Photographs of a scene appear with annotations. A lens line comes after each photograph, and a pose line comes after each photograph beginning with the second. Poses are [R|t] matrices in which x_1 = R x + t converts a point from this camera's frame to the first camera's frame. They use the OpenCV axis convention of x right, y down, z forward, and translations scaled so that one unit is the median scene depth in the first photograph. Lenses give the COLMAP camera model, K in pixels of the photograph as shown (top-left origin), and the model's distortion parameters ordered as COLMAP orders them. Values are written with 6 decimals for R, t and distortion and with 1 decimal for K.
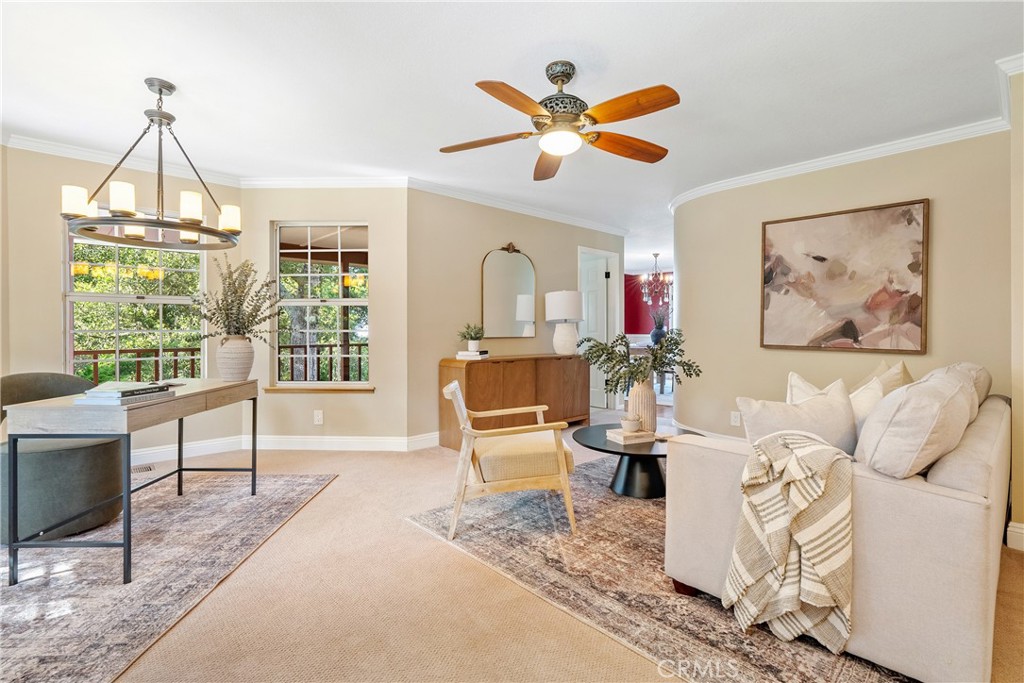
lens RADIAL K [[473.1, 0, 517.4], [0, 473.1, 328.9], [0, 0, 1]] dist [-0.001567, 0.000055]
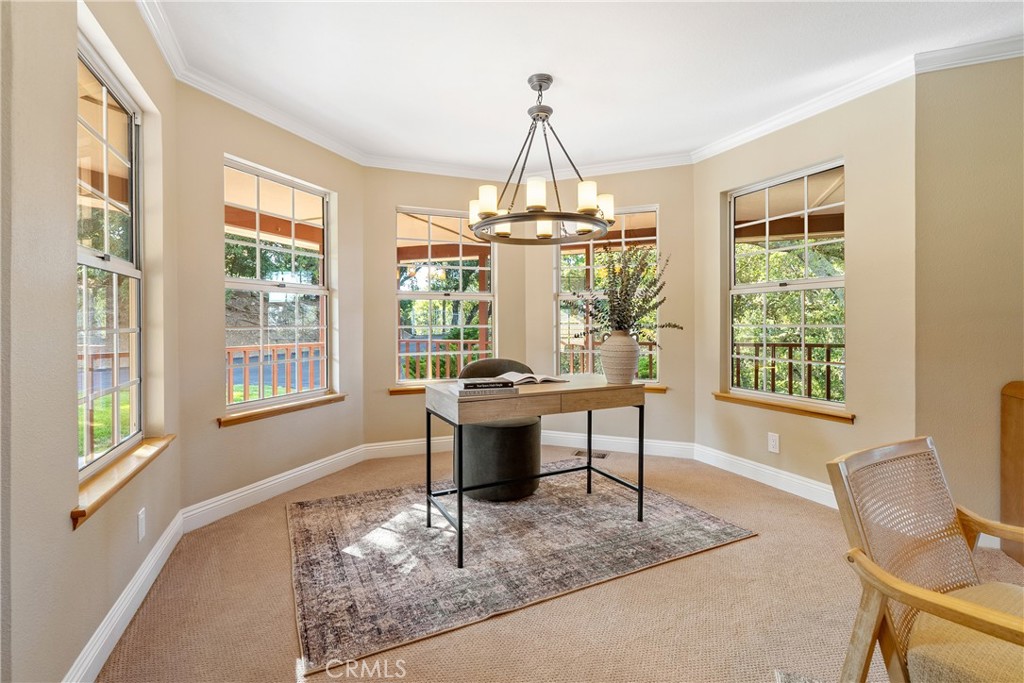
lens RADIAL K [[479.5, 0, 511.1], [0, 479.5, 324.8], [0, 0, 1]] dist [-0.010929, 0.000825]
pose [[0.420834, 0.002812, -0.907133, 0.125542], [0.001546, 0.999992, 0.003817, -0.001375], [0.907136, -0.003008, 0.420826, 0.465396]]
